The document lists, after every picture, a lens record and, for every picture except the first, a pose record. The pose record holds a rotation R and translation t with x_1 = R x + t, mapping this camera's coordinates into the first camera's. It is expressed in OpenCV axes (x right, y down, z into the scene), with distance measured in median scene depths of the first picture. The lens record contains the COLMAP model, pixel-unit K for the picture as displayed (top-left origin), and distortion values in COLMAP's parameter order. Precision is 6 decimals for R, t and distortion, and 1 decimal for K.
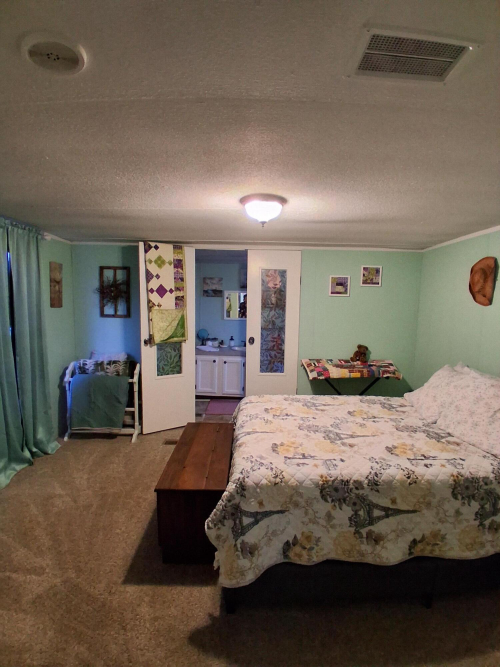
lens RADIAL K [[328.8, 0, 252.2], [0, 328.8, 332.5], [0, 0, 1]] dist [-0.016666, -0.000660]
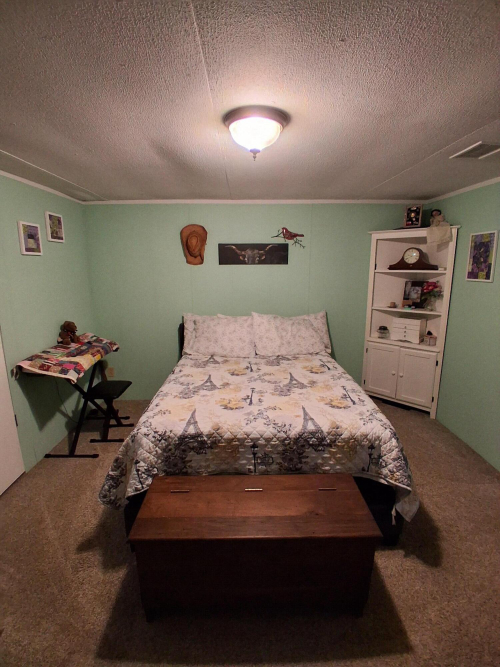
lens RADIAL K [[328.8, 0, 251.8], [0, 328.8, 334.3], [0, 0, 1]] dist [-0.016666, -0.000660]
pose [[-0.005780, -0.223806, 0.974617, -0.697777], [0.097271, 0.969885, 0.223296, -0.102272], [-0.995241, 0.096093, 0.016164, 0.969773]]
